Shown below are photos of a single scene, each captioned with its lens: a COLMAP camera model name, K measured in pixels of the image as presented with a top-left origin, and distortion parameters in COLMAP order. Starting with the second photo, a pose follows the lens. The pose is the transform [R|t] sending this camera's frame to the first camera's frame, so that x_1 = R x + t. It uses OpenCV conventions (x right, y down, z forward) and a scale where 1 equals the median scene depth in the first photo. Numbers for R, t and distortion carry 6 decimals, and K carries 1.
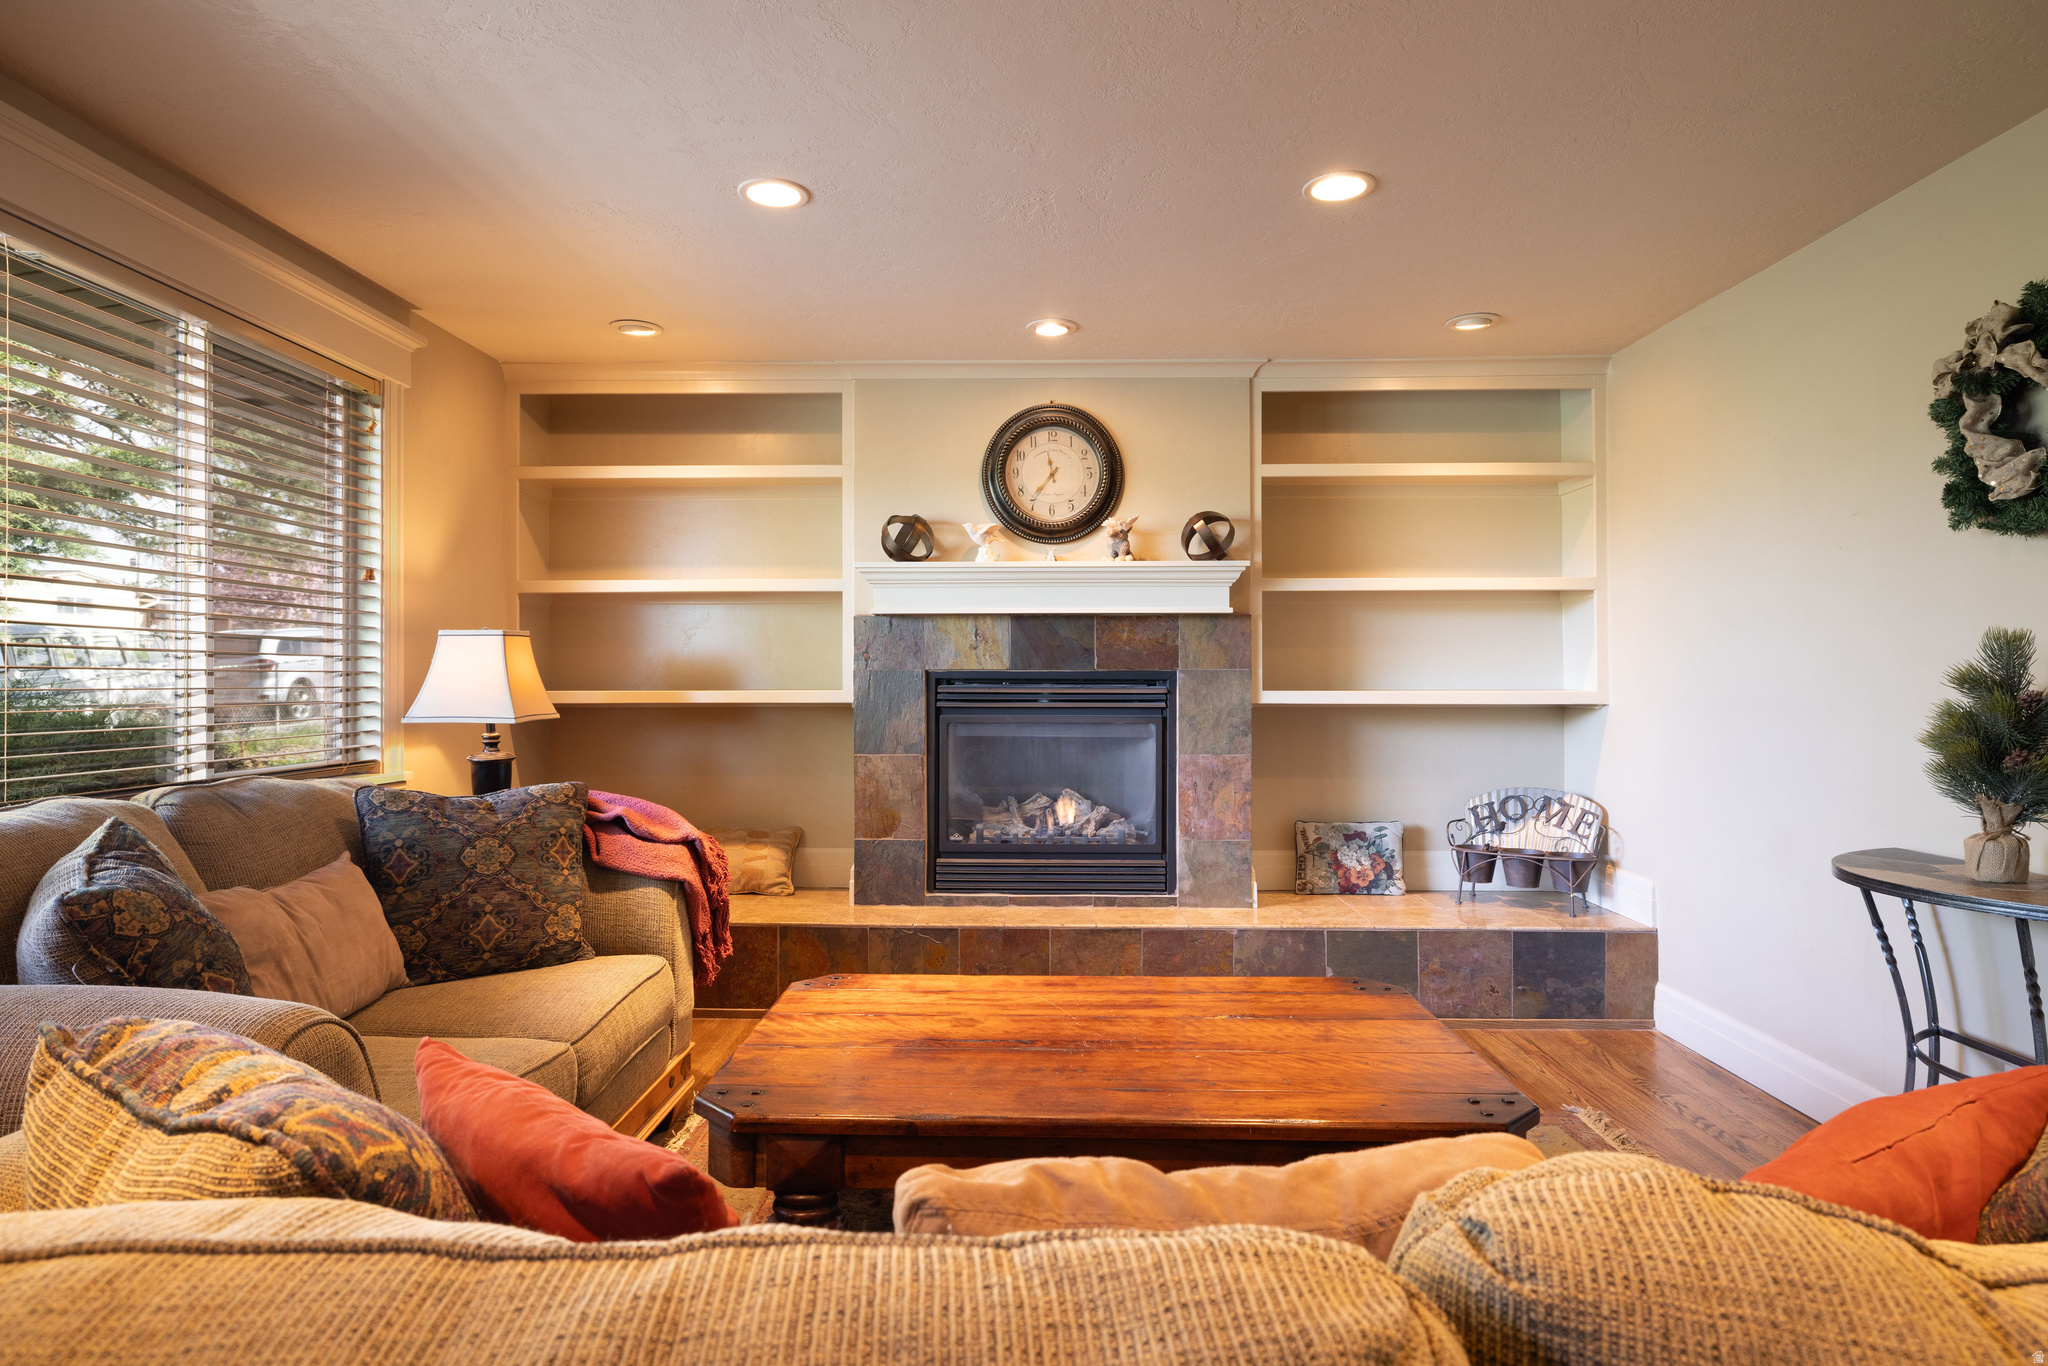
lens RADIAL K [[1135.7, 0, 1024.3], [0, 1135.7, 677.5], [0, 0, 1]] dist [-0.001881, -0.000894]
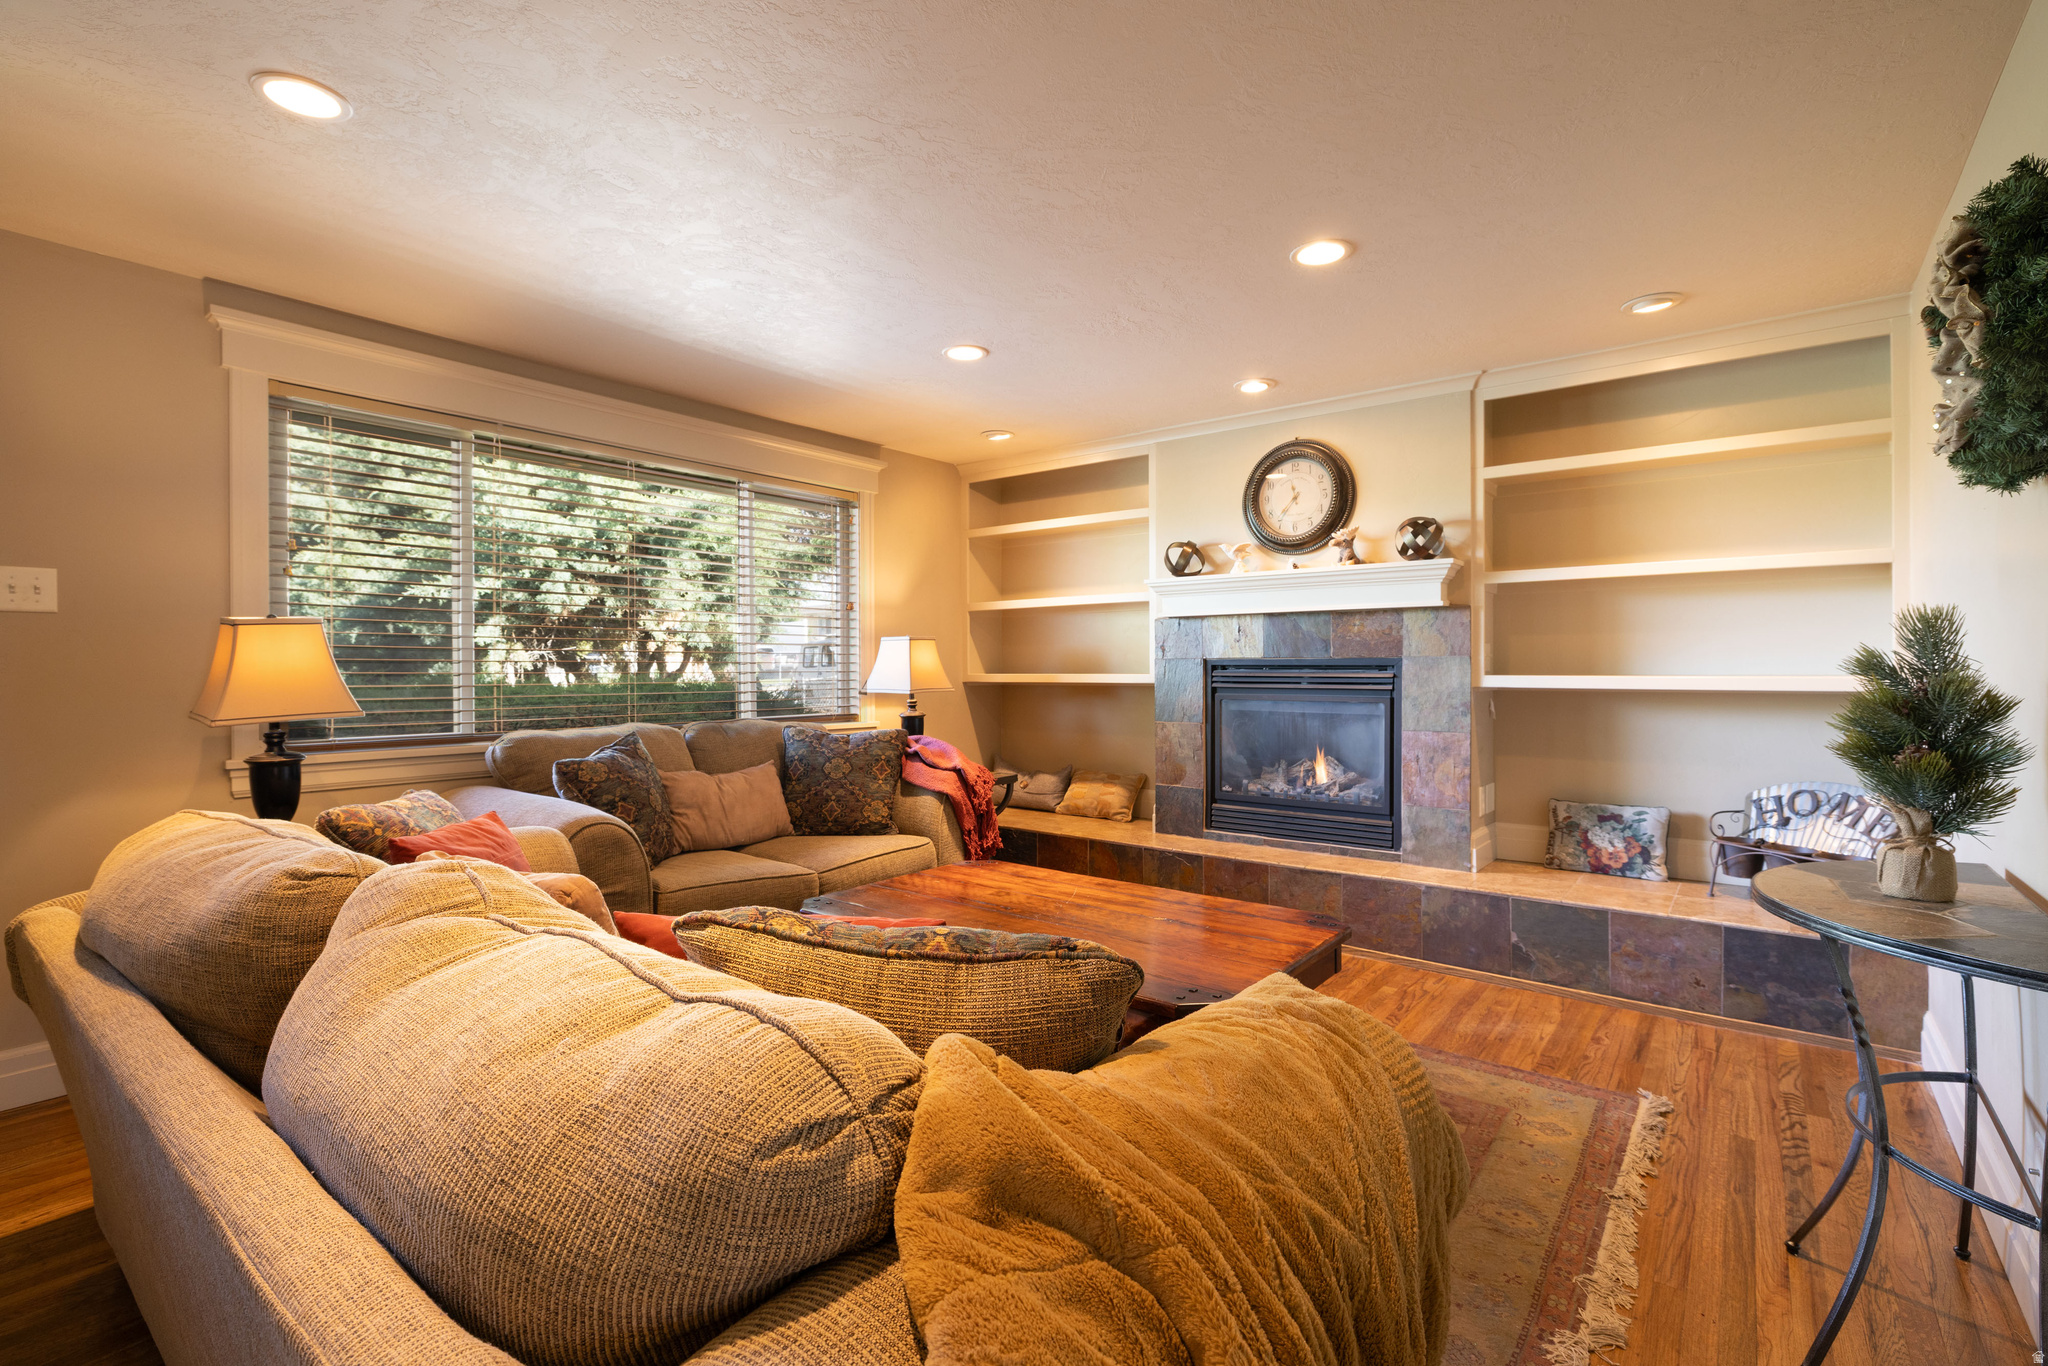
lens RADIAL K [[942.1, 0, 1020.8], [0, 942.1, 676.5], [0, 0, 1]] dist [-0.011060, 0.000928]
pose [[0.796718, 0.003908, -0.604339, 0.402975], [0.004721, 0.999908, 0.012689, -0.000721], [0.604333, -0.012962, 0.796626, 0.011092]]
